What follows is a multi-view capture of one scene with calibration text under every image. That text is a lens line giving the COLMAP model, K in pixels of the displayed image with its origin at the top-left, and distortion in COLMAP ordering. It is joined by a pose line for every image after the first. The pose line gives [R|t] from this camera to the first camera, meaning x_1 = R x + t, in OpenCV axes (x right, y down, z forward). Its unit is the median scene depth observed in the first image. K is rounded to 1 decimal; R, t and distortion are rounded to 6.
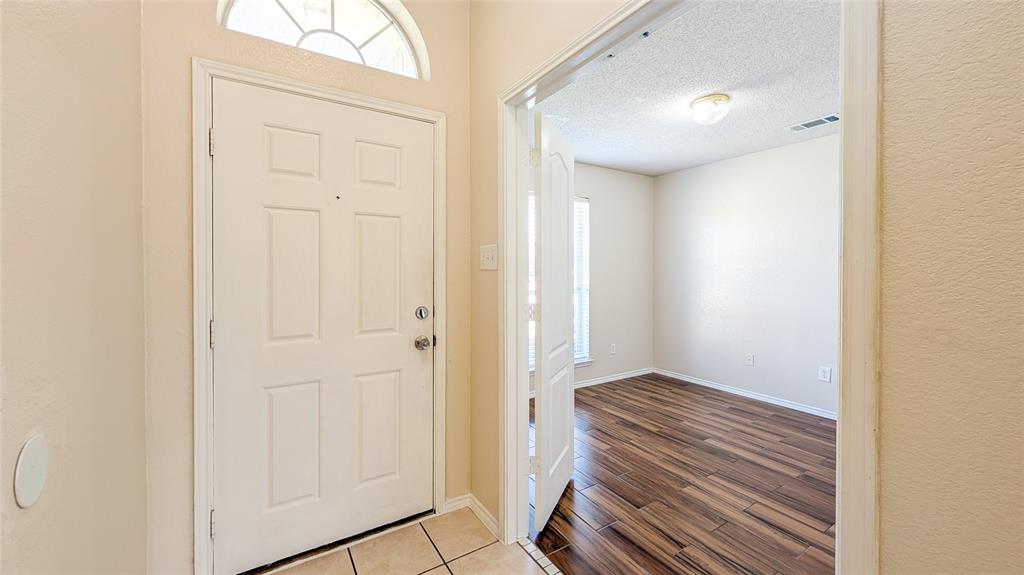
lens RADIAL K [[399.3, 0, 507.8], [0, 399.3, 288.8], [0, 0, 1]] dist [-0.000331, 0.000324]
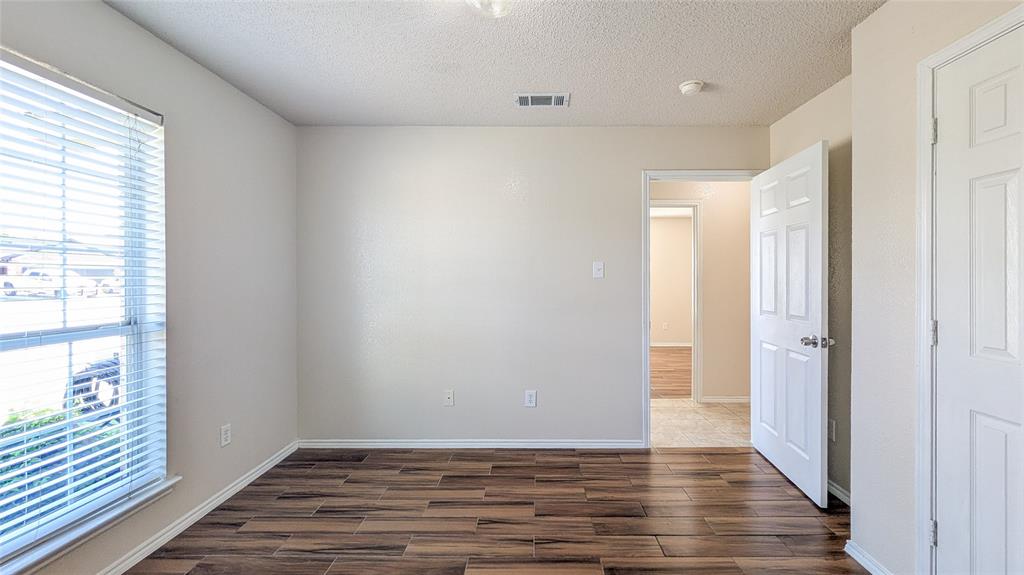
lens RADIAL K [[399.3, 0, 519.3], [0, 399.3, 276.2], [0, 0, 1]] dist [-0.000331, 0.000324]
pose [[0.521176, 0.000728, 0.853449, 0.036500], [0.026326, 0.999510, -0.016929, -0.032353], [-0.853043, 0.031290, 0.520901, 0.492877]]
